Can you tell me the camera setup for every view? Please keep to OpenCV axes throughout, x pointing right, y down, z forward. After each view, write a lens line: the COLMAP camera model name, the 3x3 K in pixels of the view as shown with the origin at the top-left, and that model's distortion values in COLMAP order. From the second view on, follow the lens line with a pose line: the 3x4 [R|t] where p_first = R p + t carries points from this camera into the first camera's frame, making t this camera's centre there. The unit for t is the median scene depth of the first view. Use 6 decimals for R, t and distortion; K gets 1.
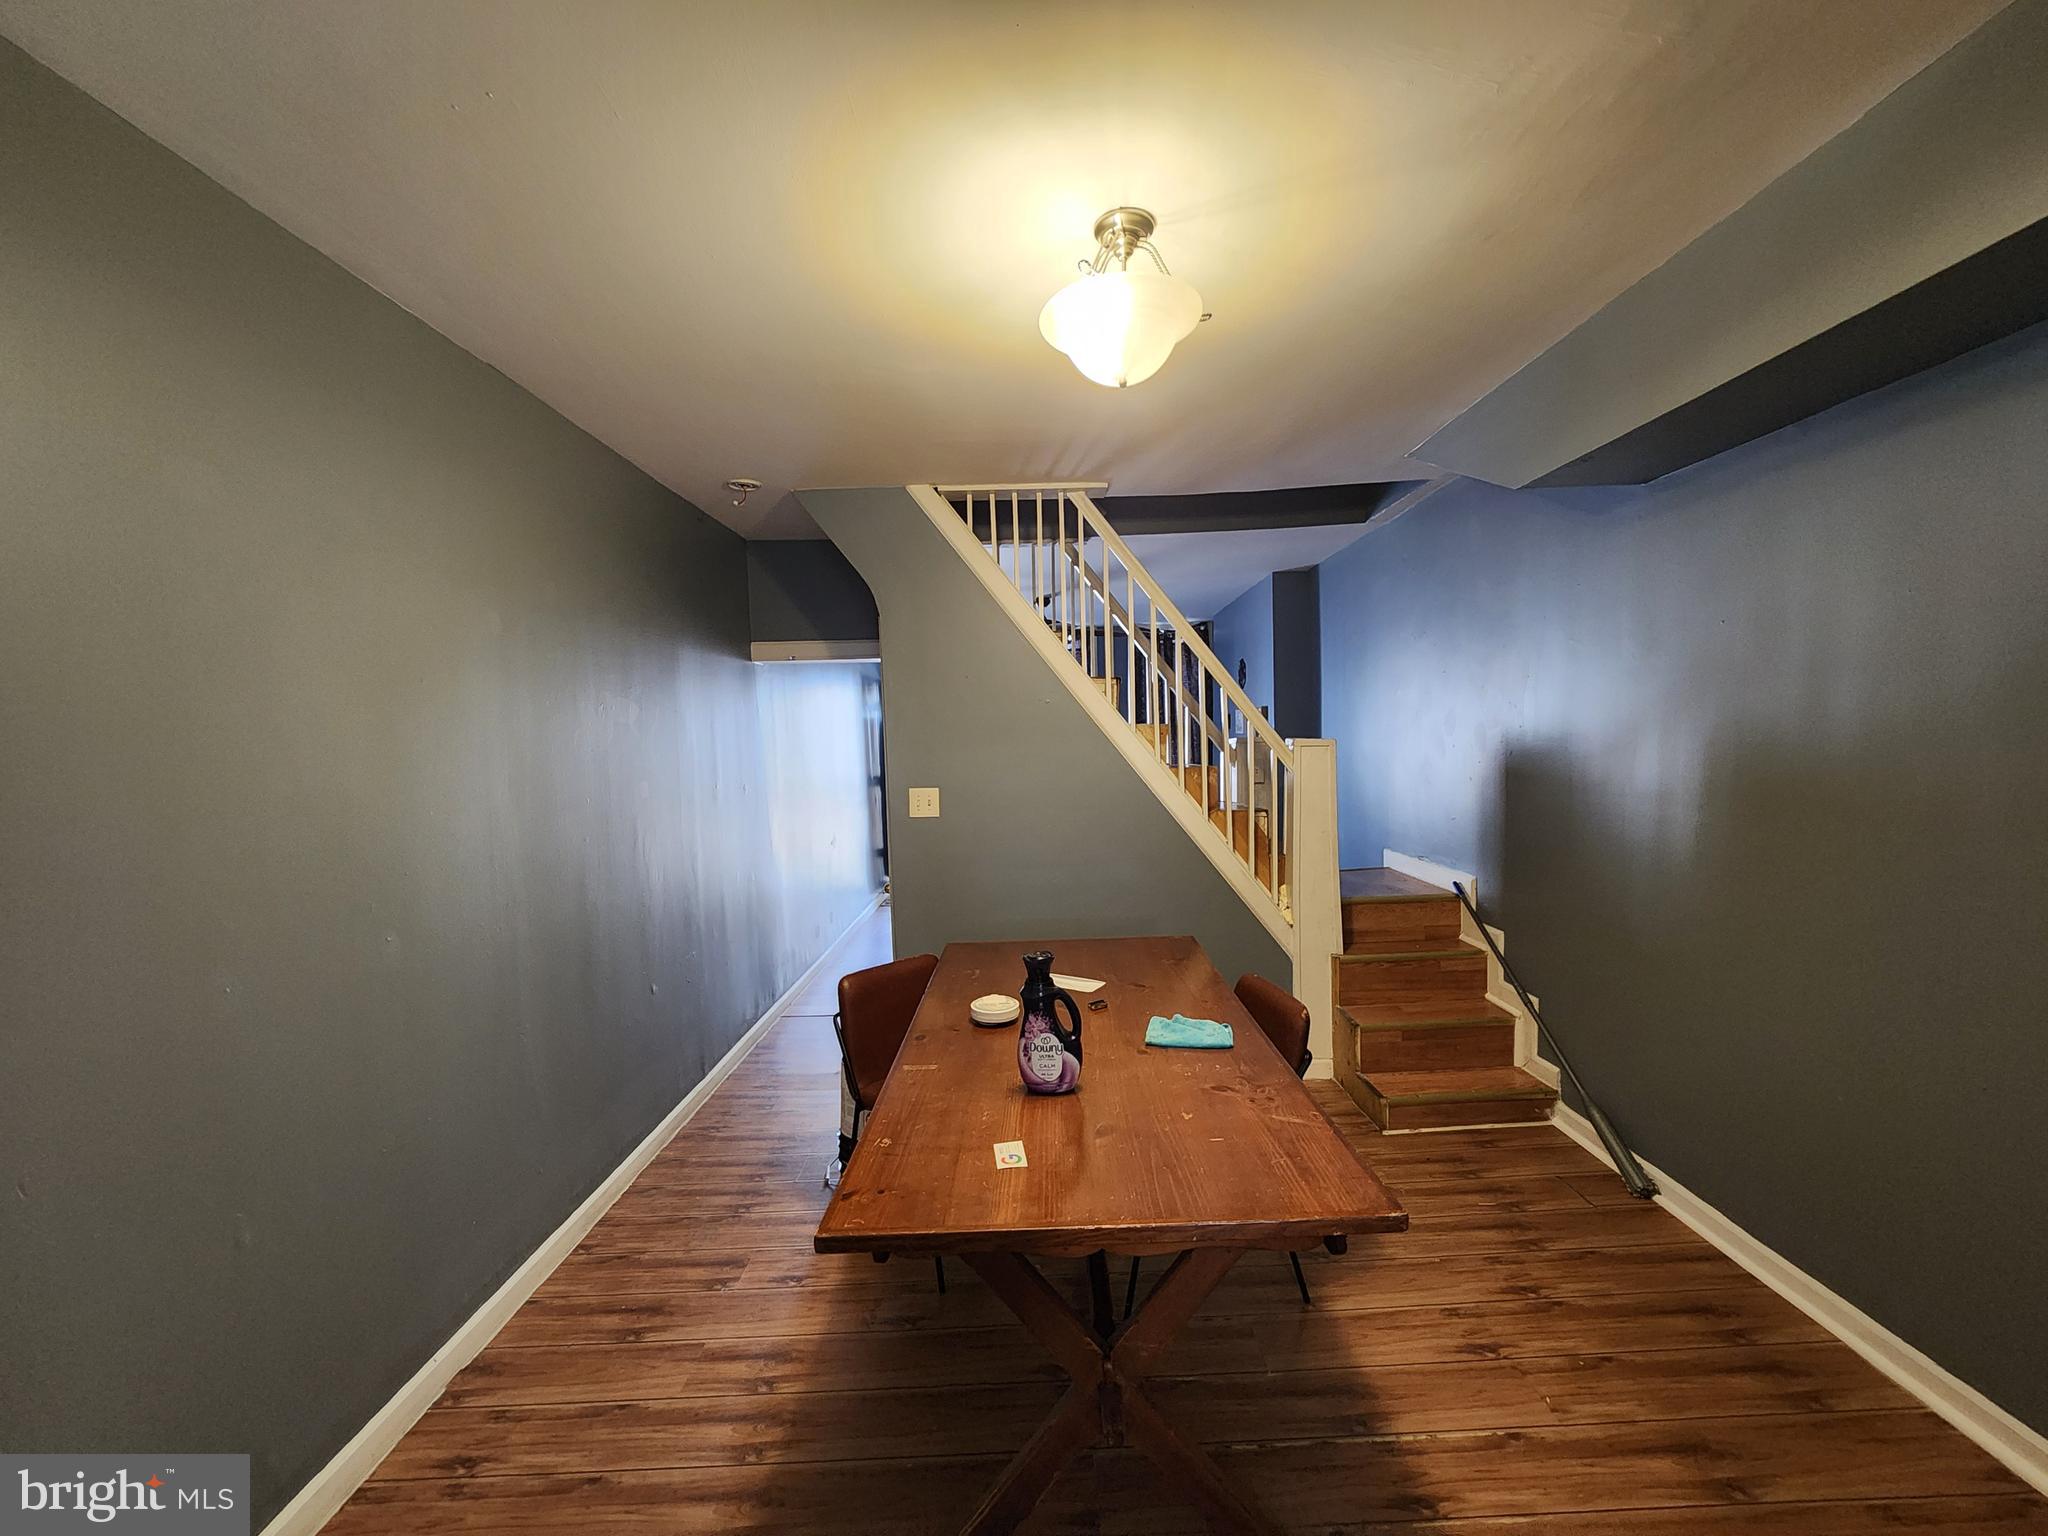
lens RADIAL K [[844.0, 0, 1027.5], [0, 844.0, 776.1], [0, 0, 1]] dist [-0.001850, 0.001403]
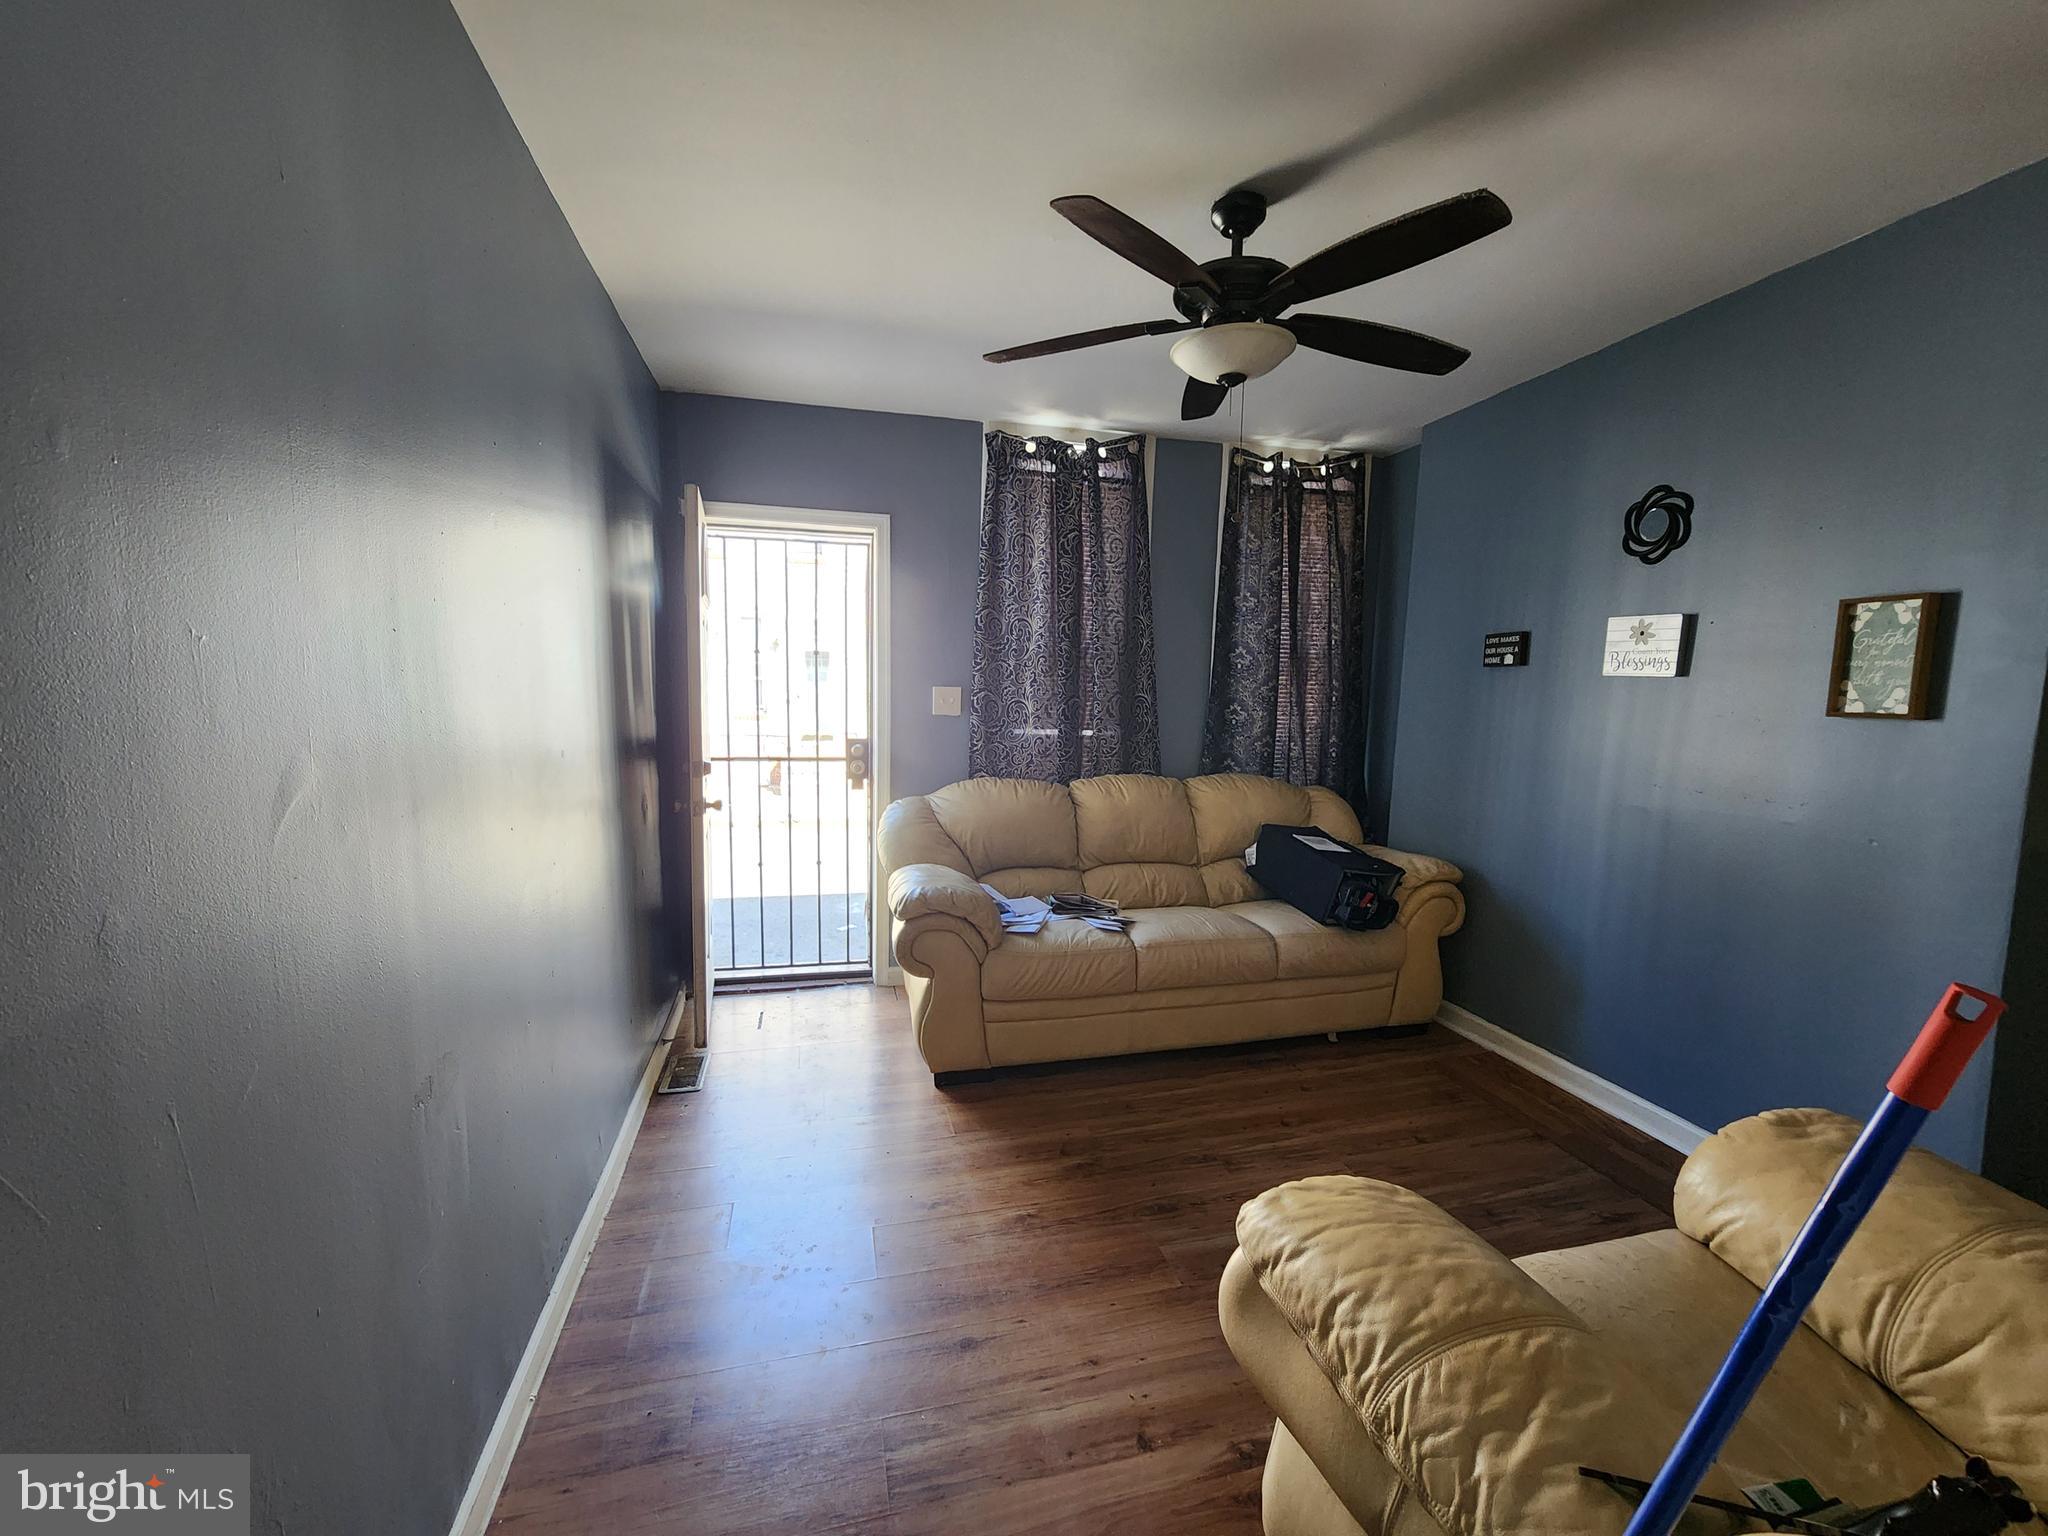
lens RADIAL K [[844.0, 0, 1036.0], [0, 844.0, 761.4], [0, 0, 1]] dist [-0.001850, 0.001403]
pose [[0.963803, 0.029043, 0.265028, -0.262445], [-0.038309, 0.998820, 0.029861, -0.012103], [-0.263848, -0.038933, 0.963778, 1.409700]]
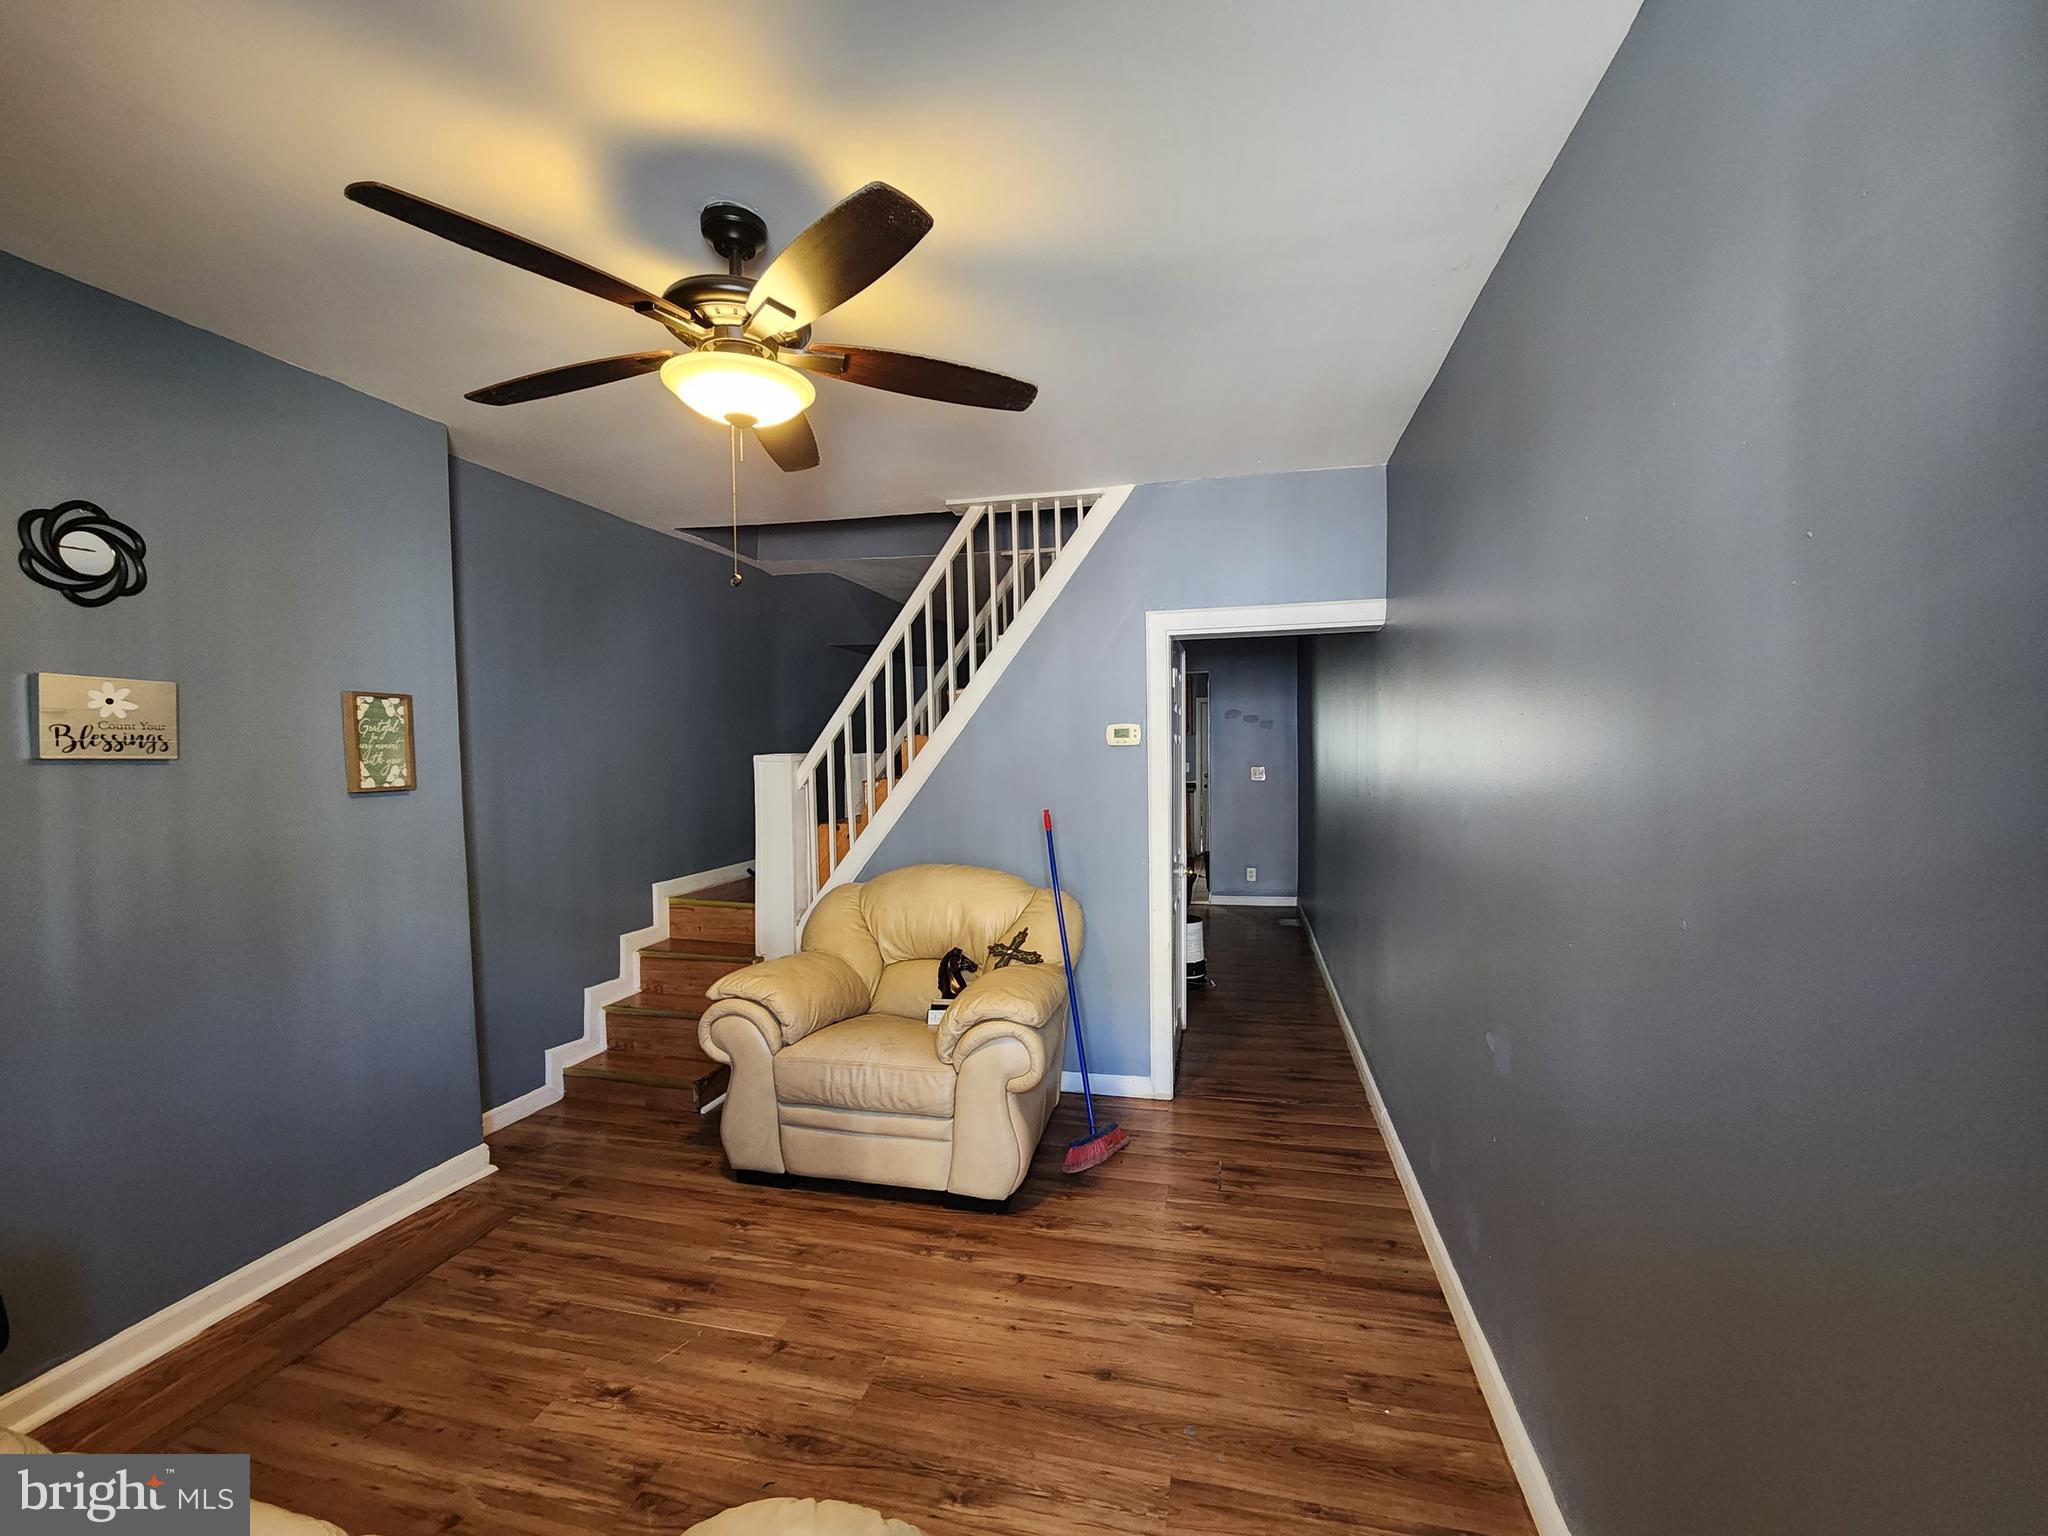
lens RADIAL K [[844.0, 0, 1031.4], [0, 844.0, 773.2], [0, 0, 1]] dist [-0.001850, 0.001403]
pose [[-0.972636, 0.041223, 0.228647, -0.247833], [0.060161, 0.995254, 0.076482, -0.144335], [-0.224409, 0.088145, -0.970500, 3.232666]]
